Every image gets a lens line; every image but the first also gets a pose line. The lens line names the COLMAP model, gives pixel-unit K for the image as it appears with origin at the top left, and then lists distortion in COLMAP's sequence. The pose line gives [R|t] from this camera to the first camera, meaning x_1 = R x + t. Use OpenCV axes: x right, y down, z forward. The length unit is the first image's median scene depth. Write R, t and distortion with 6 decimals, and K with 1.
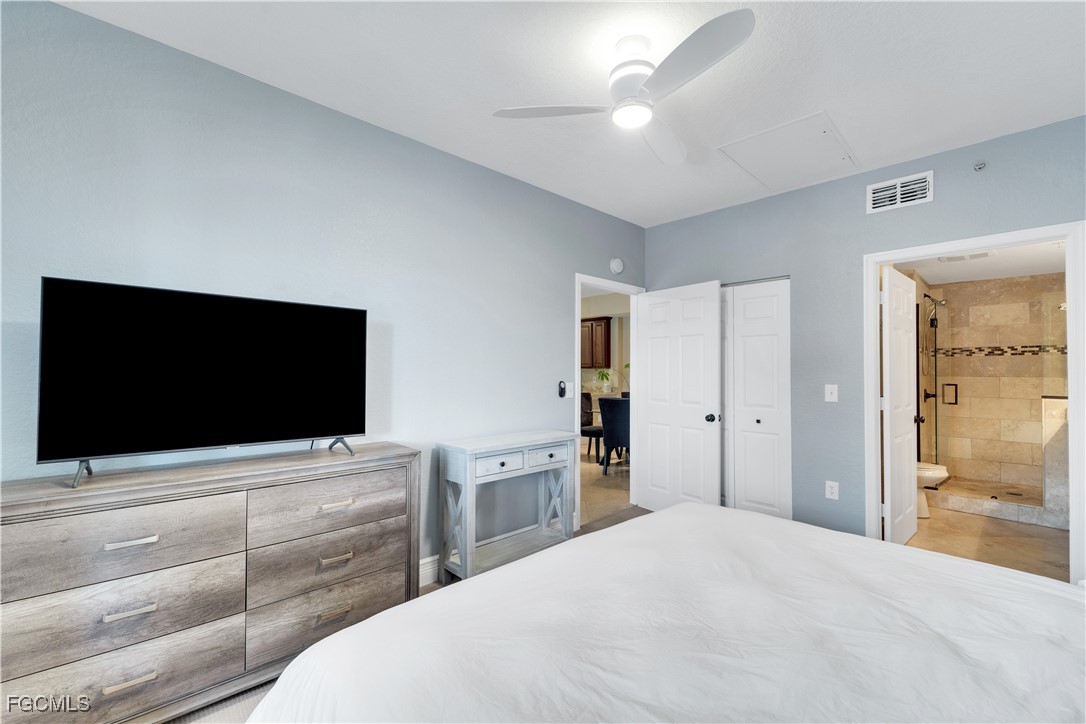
lens RADIAL K [[452.2, 0, 525.2], [0, 452.2, 364.1], [0, 0, 1]] dist [0.000319, -0.001303]
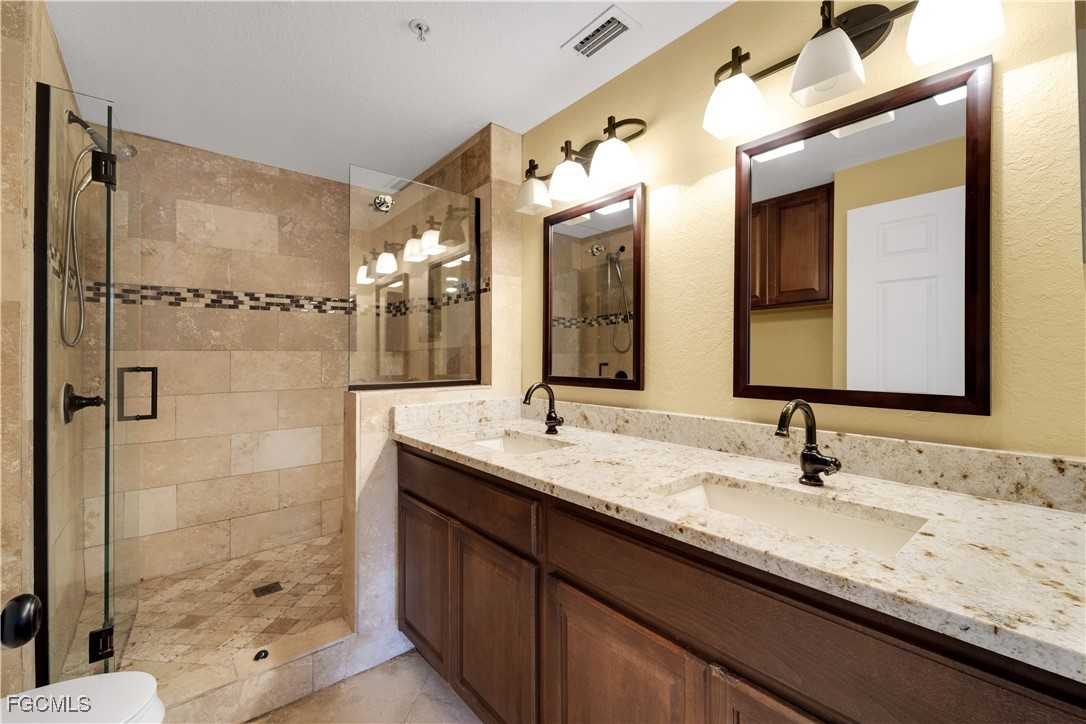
lens RADIAL K [[440.3, 0, 546.2], [0, 440.3, 354.1], [0, 0, 1]] dist [0.000305, -0.000423]
pose [[0.012588, 0.001821, 0.999919, 0.572685], [-0.010914, 0.999939, -0.001684, 0.029754], [-0.999861, -0.010892, 0.012607, 0.653138]]
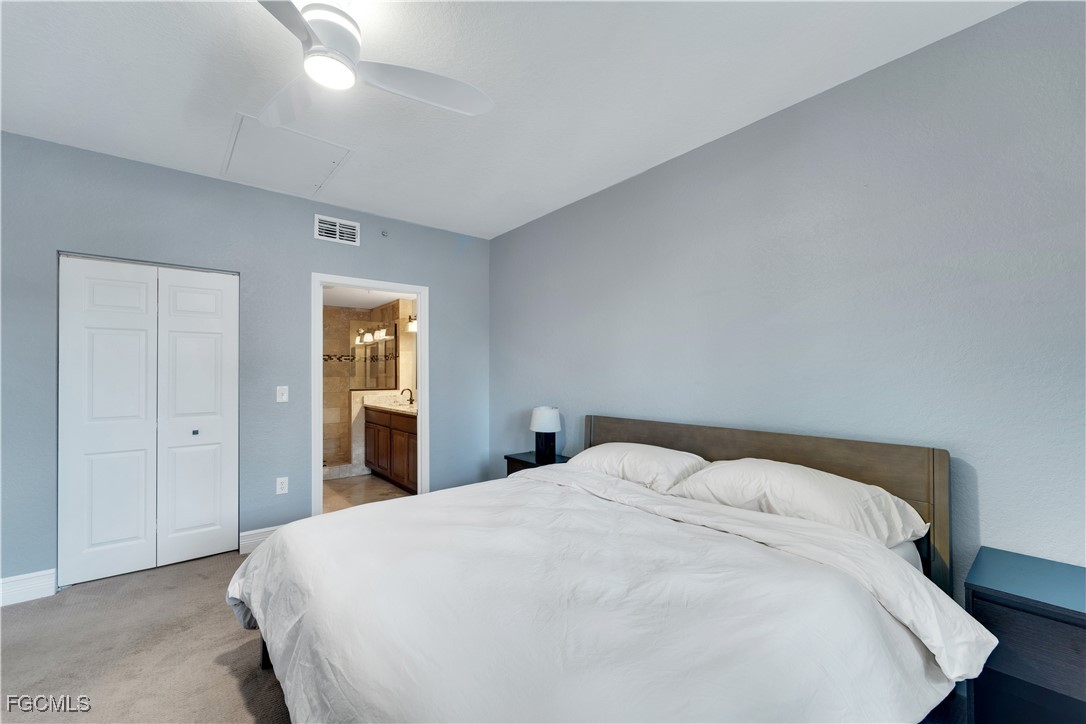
lens RADIAL K [[452.2, 0, 543.0], [0, 452.2, 368.2], [0, 0, 1]] dist [0.000319, -0.001303]
pose [[0.046581, 0.006474, 0.998894, -0.257862], [-0.010407, 0.999928, -0.005995, 0.002084], [-0.998860, -0.010117, 0.046645, 0.244774]]
